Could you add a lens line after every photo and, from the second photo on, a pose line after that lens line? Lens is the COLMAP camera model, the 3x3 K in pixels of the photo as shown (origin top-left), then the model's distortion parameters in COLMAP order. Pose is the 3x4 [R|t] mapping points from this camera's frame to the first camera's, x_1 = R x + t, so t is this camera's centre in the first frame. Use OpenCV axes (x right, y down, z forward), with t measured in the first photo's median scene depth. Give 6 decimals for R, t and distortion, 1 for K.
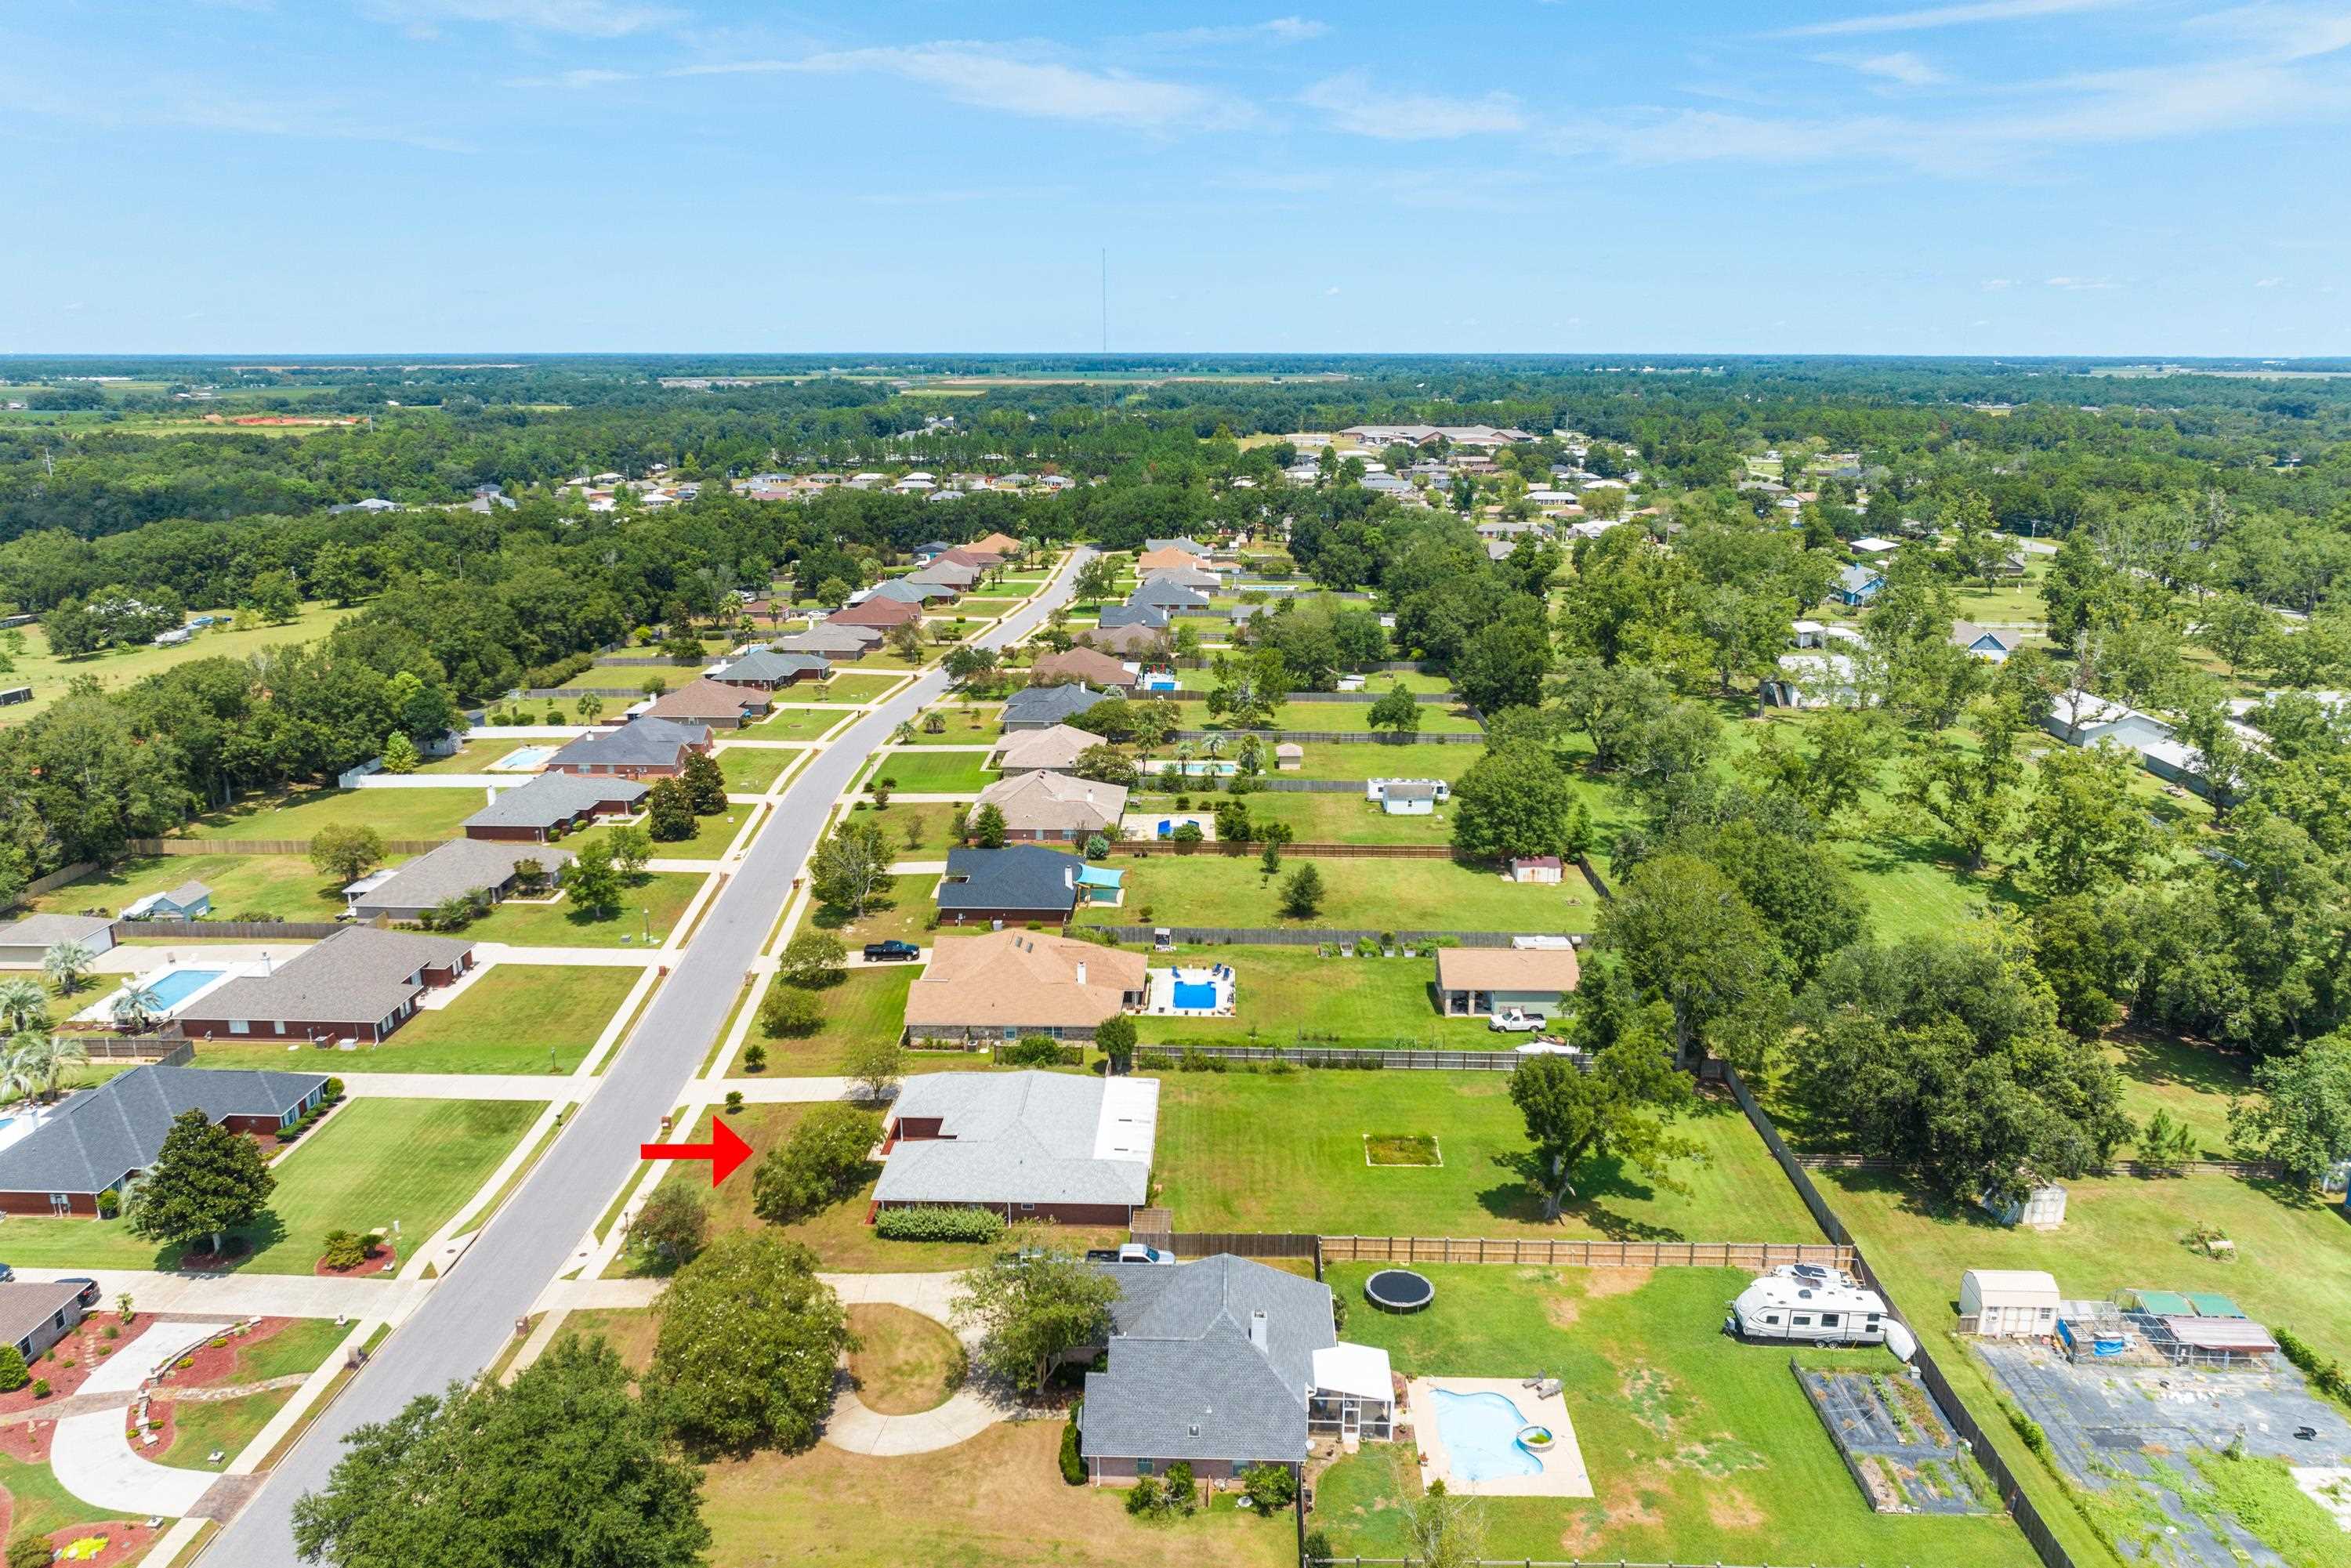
lens RADIAL K [[1700.4, 0, 1175.5], [0, 1700.4, 784.0], [0, 0, 1]] dist [-0.016268, -0.000198]
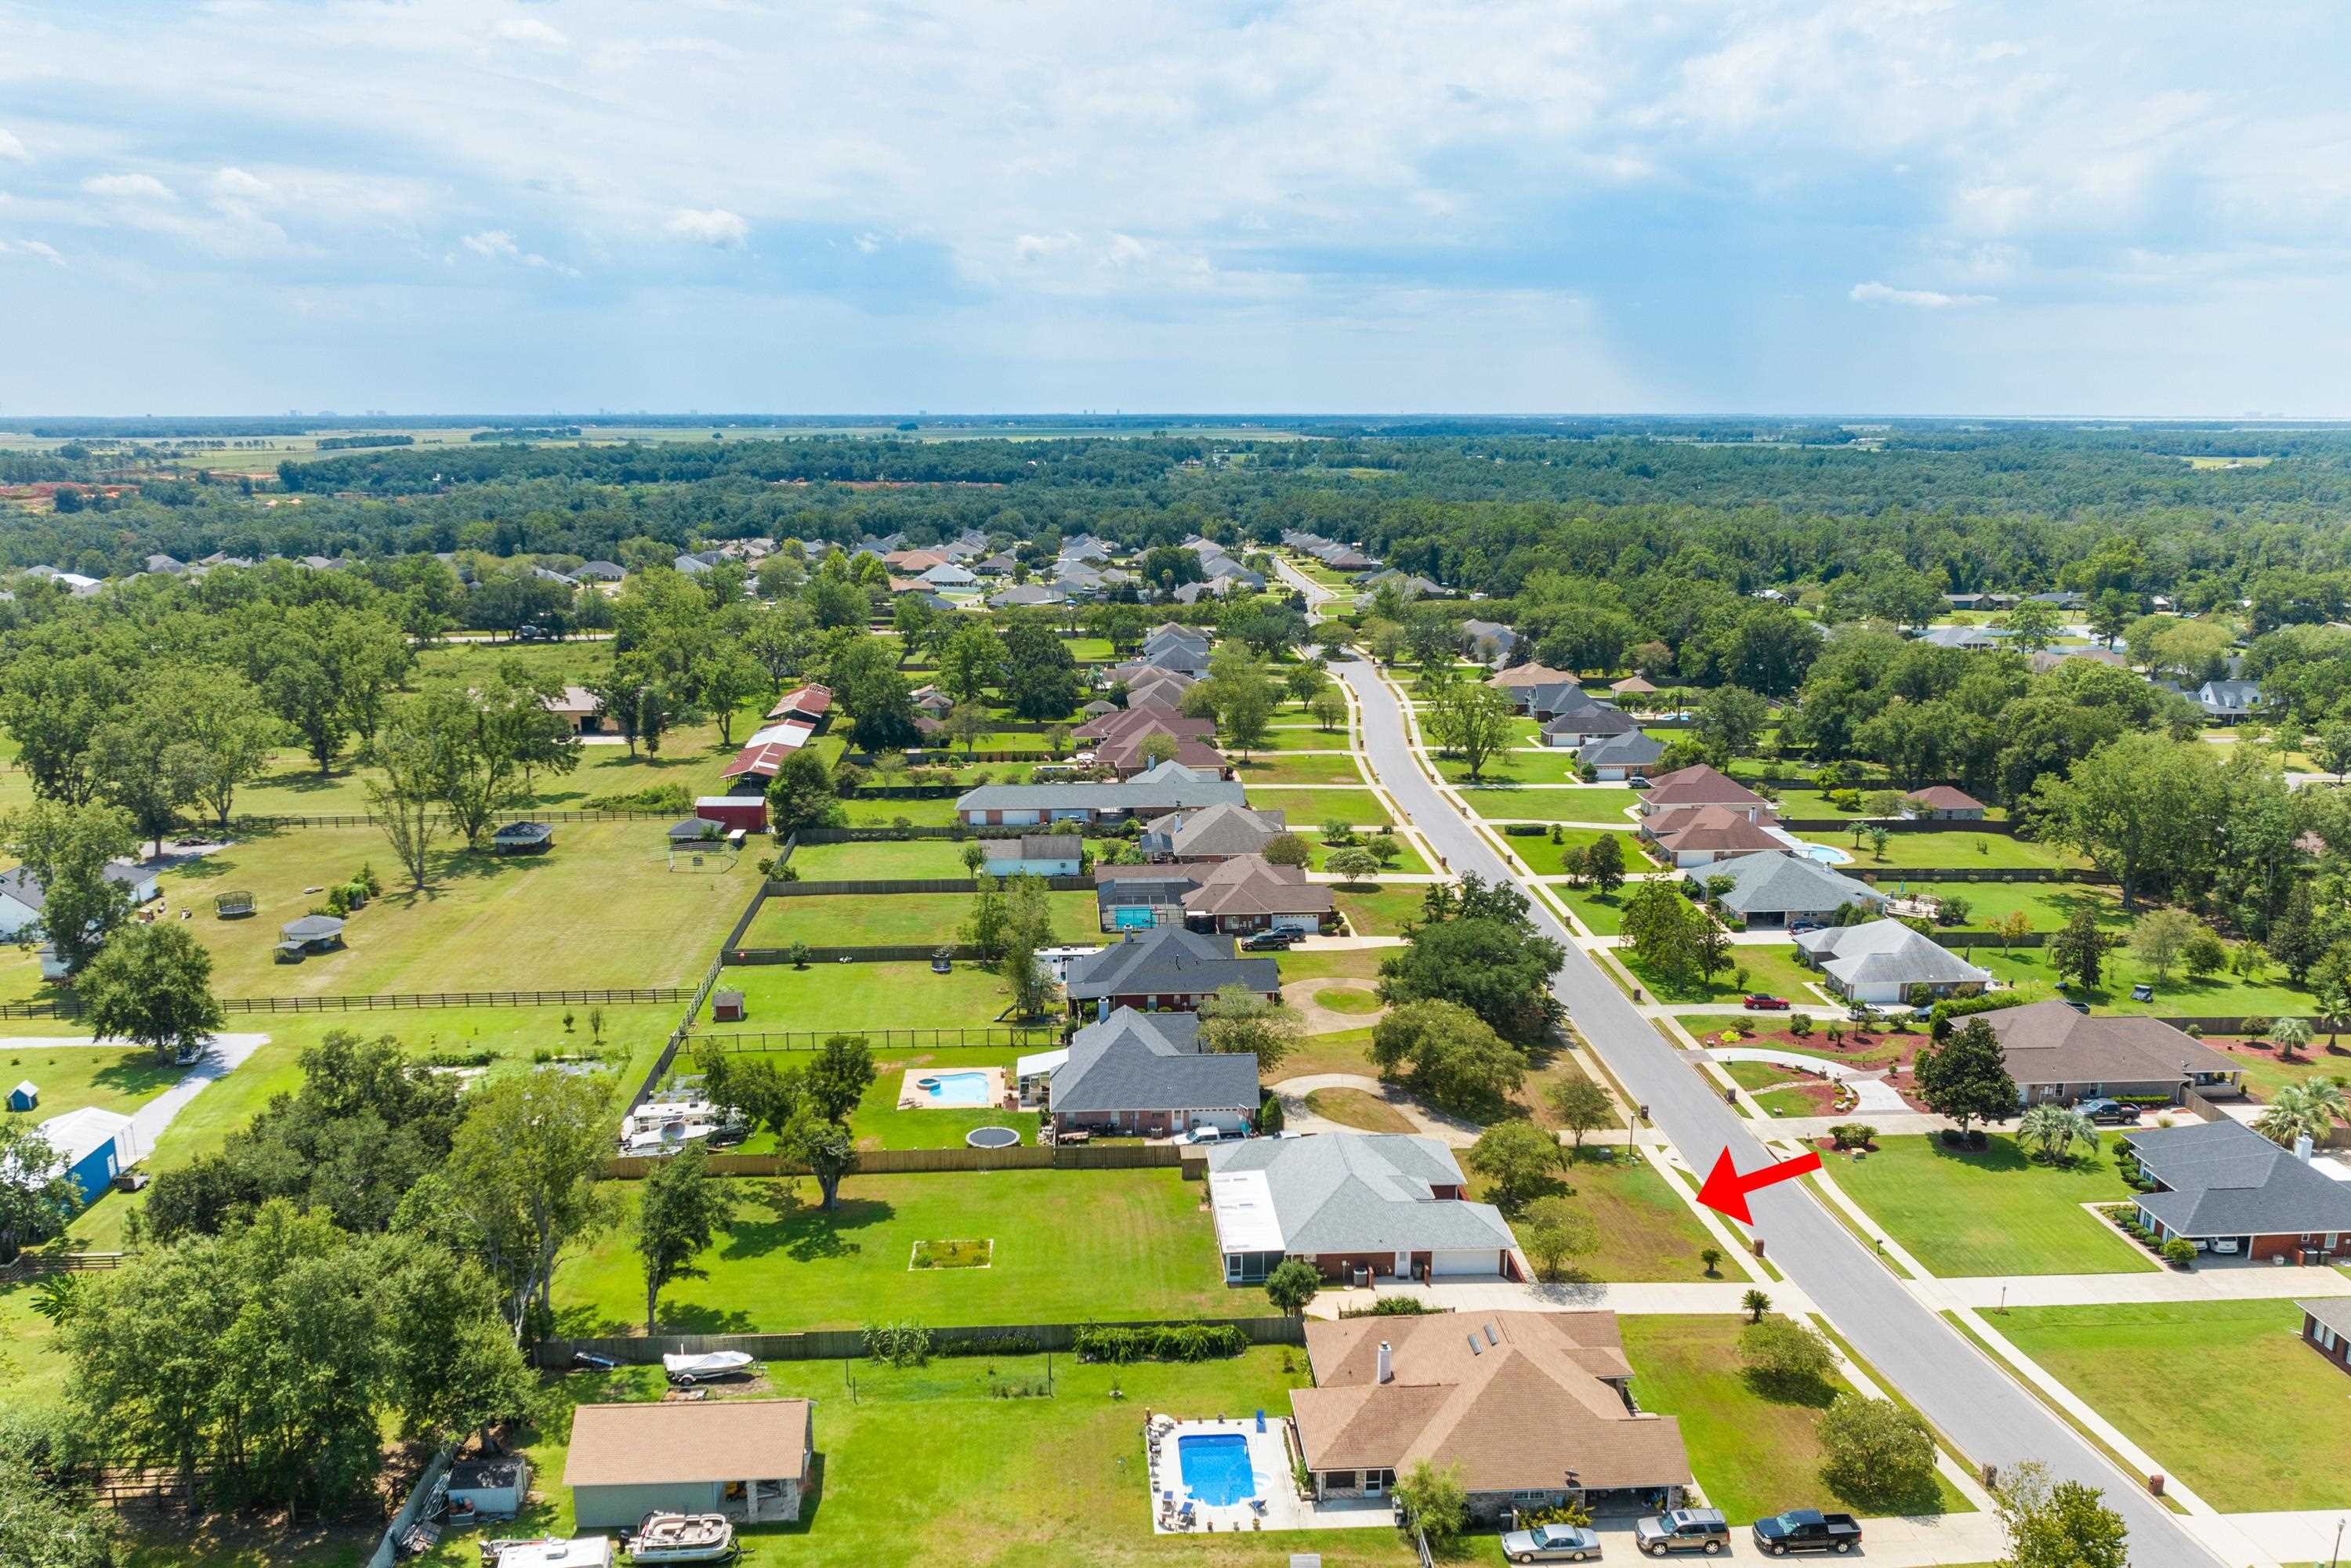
lens RADIAL K [[1973.4, 0, 1175.5], [0, 1973.4, 784.0], [0, 0, 1]] dist [0.002834, 0.001819]
pose [[-0.995991, 0.010378, -0.088853, 0.093924], [-0.028629, 0.904033, 0.426504, -0.430019], [0.084752, 0.427337, -0.900111, 1.682634]]
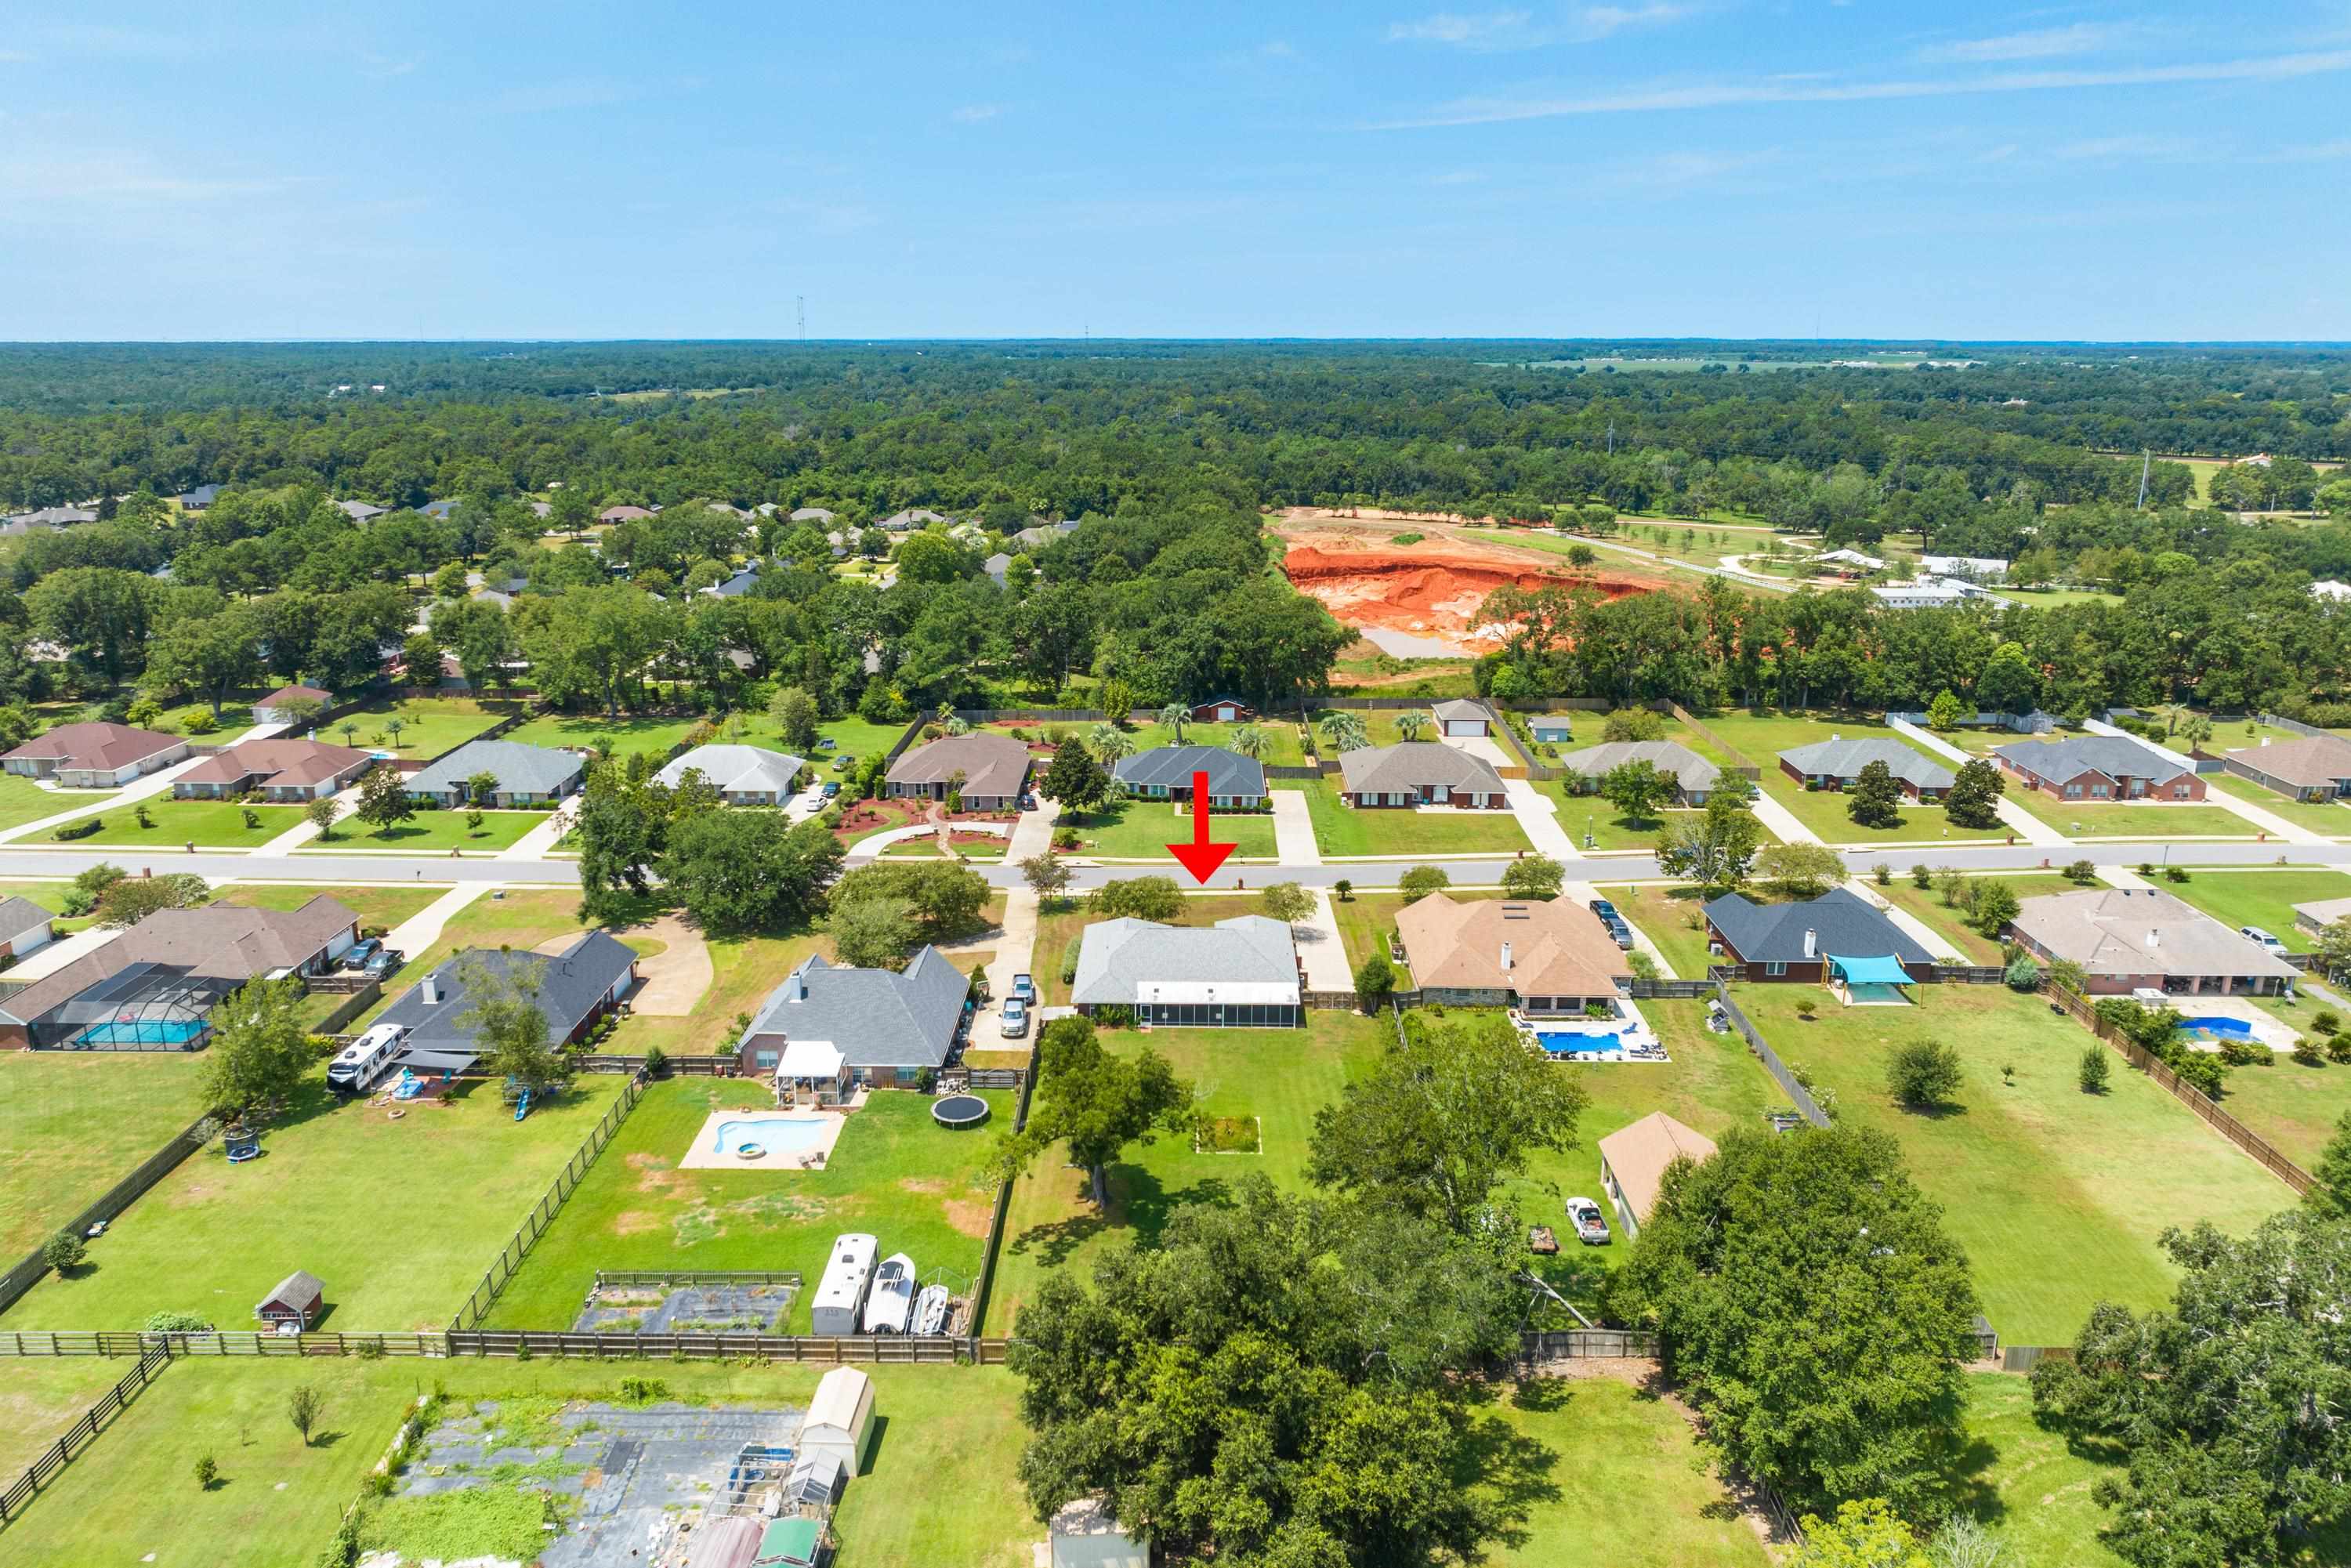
lens RADIAL K [[1602.8, 0, 1175.5], [0, 1602.8, 784.0], [0, 0, 1]] dist [-0.000620, 0.000022]
pose [[0.007832, 0.268224, -0.963325, 0.890153], [-0.251406, 0.932939, 0.257719, -0.190904], [0.967850, 0.240167, 0.074740, 0.766000]]
